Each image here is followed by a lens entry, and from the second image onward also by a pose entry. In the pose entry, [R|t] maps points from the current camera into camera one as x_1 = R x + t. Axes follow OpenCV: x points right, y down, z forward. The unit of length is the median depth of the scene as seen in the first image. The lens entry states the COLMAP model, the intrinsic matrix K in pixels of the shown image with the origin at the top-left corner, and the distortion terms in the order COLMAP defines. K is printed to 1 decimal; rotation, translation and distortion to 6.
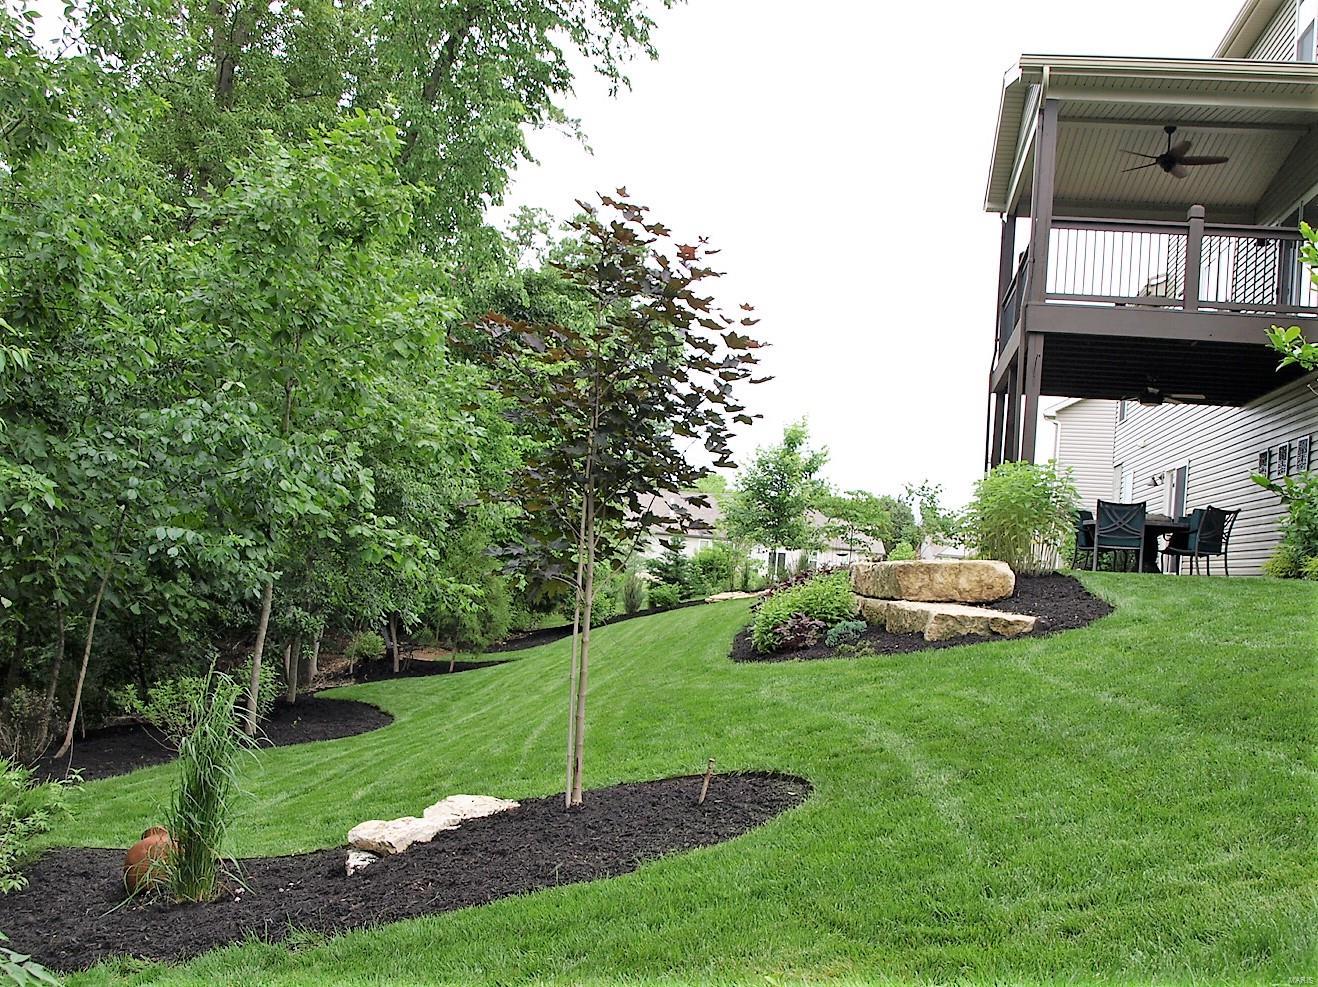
lens RADIAL K [[1364.7, 0, 660.8], [0, 1364.7, 598.4], [0, 0, 1]] dist [-0.116003, 0.043897]
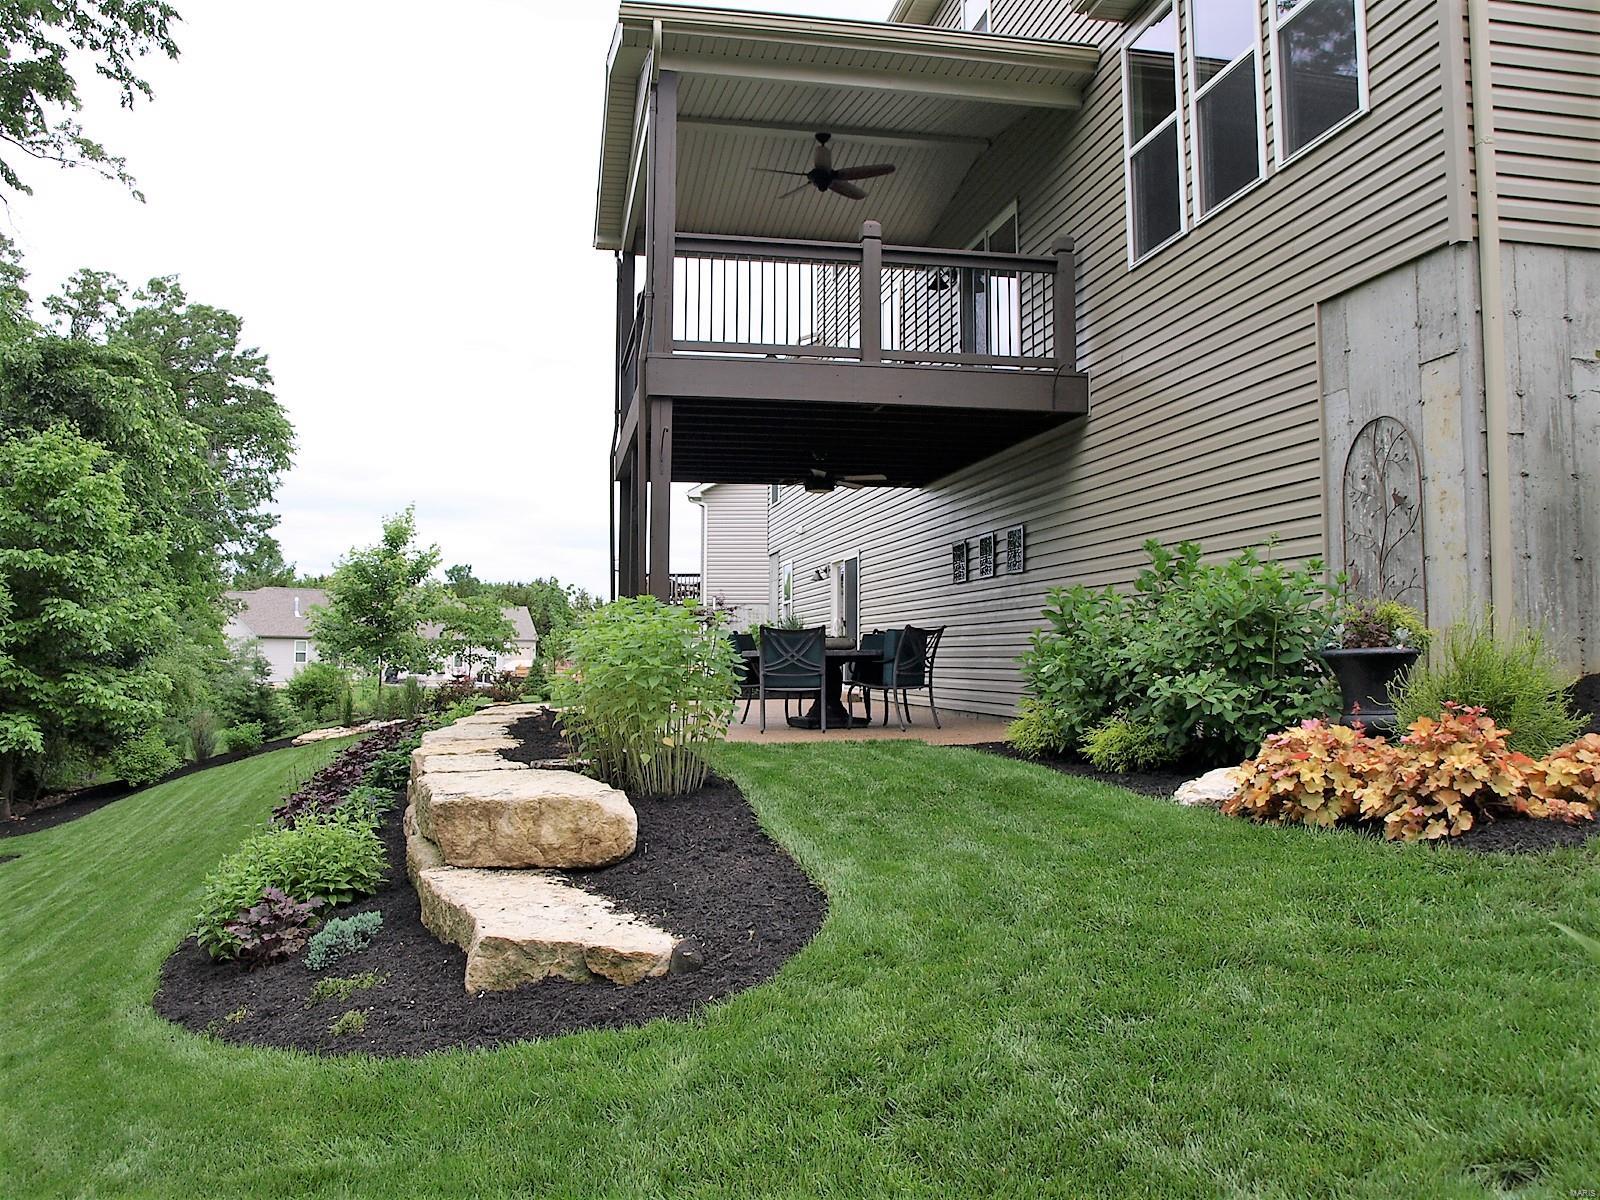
lens RADIAL K [[1277.1, 0, 800.0], [0, 1277.1, 600.0], [0, 0, 1]] dist [-0.069639, 0.014382]
pose [[0.936954, -0.054228, 0.345218, 0.100514], [0.070811, 0.996854, -0.035597, -0.057000], [-0.342202, 0.057798, 0.937847, 0.324292]]
